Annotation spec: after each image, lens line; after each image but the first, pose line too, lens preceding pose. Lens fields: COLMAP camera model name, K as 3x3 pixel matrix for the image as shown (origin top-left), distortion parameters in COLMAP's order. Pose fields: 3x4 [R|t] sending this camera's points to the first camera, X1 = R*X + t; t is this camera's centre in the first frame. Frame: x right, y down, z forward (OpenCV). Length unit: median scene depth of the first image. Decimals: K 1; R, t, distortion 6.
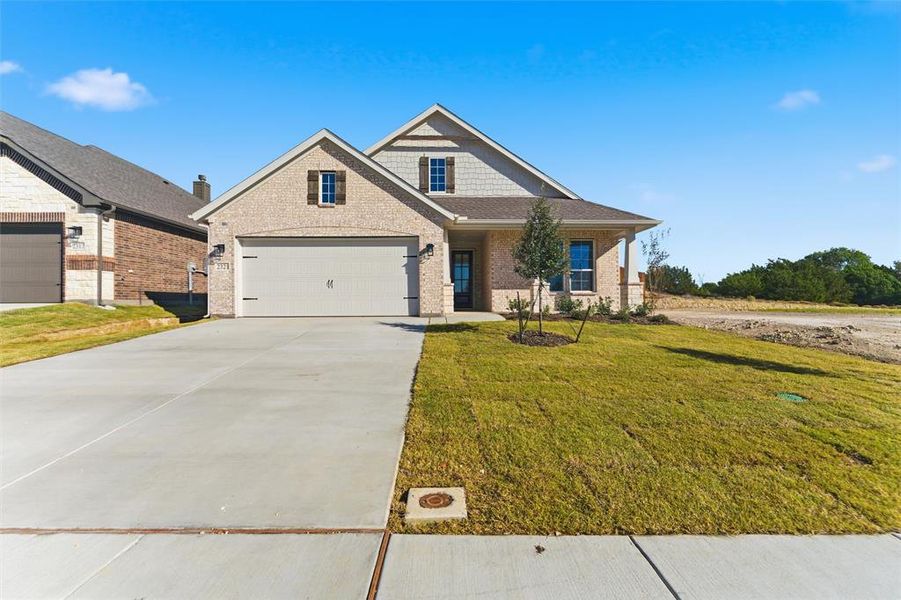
lens RADIAL K [[371.7, 0, 445.4], [0, 371.7, 301.3], [0, 0, 1]] dist [0.000350, -0.000161]
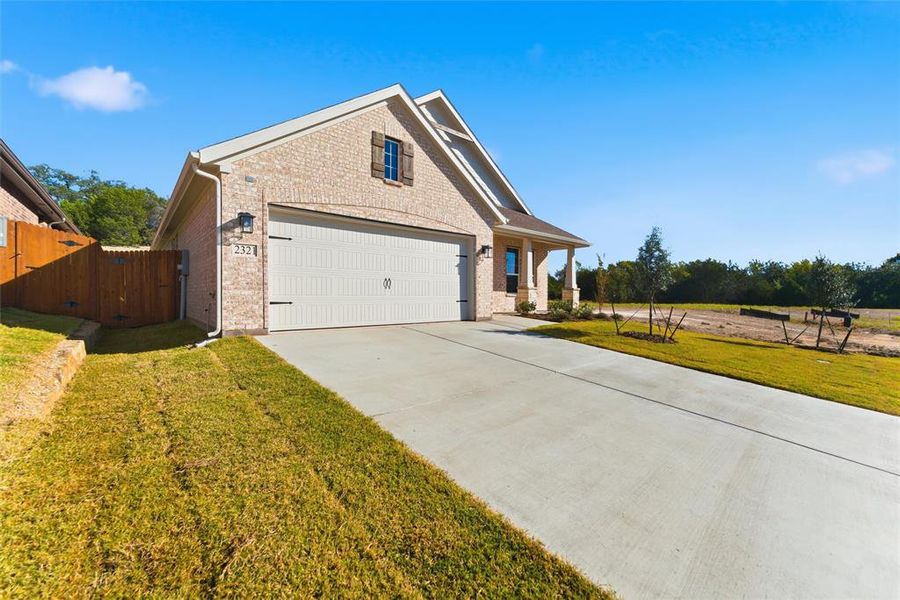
lens RADIAL K [[371.3, 0, 448.7], [0, 371.3, 298.3], [0, 0, 1]] dist [0.000350, -0.000161]
pose [[0.762454, 0.003613, 0.647032, -0.714975], [-0.014972, 0.999815, 0.012060, -0.026218], [-0.646869, -0.018882, 0.762368, 0.317095]]
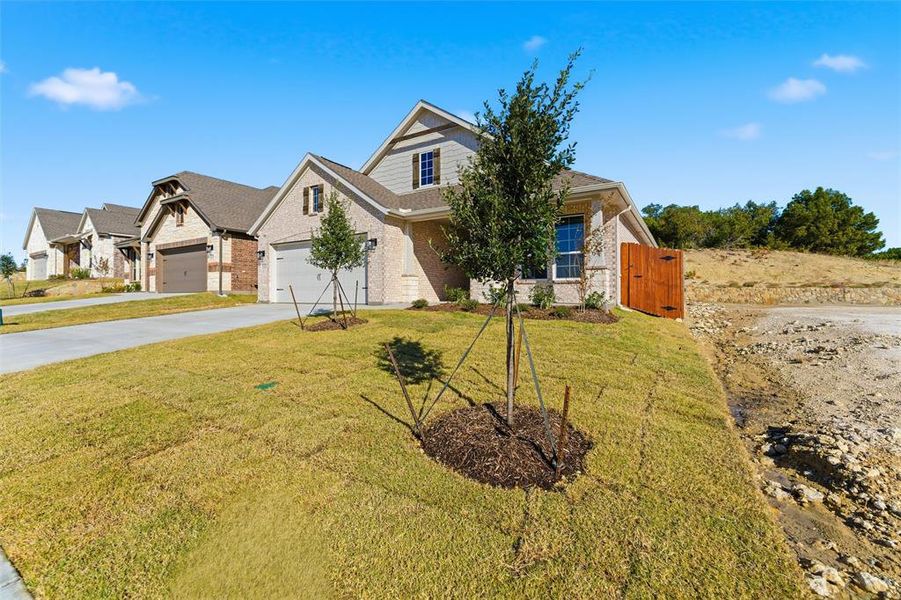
lens RADIAL K [[371.7, 0, 448.6], [0, 371.7, 291.2], [0, 0, 1]] dist [0.000350, -0.000161]
pose [[0.839535, -0.000604, -0.543305, 0.714064], [0.003219, 0.999987, 0.003864, -0.003992], [0.543296, -0.004993, 0.839526, 0.198891]]
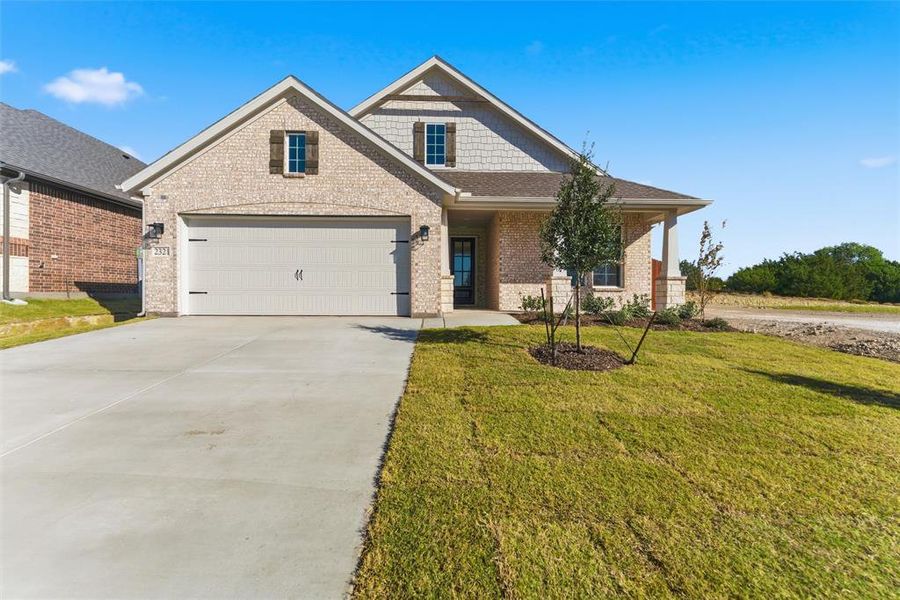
lens RADIAL K [[371.3, 0, 445.1], [0, 371.3, 299.9], [0, 0, 1]] dist [0.000350, -0.000161]
pose [[0.999939, 0.009858, 0.005045, 0.000035], [-0.009950, 0.999779, 0.018532, -0.010804], [-0.004861, -0.018581, 0.999816, 0.200006]]
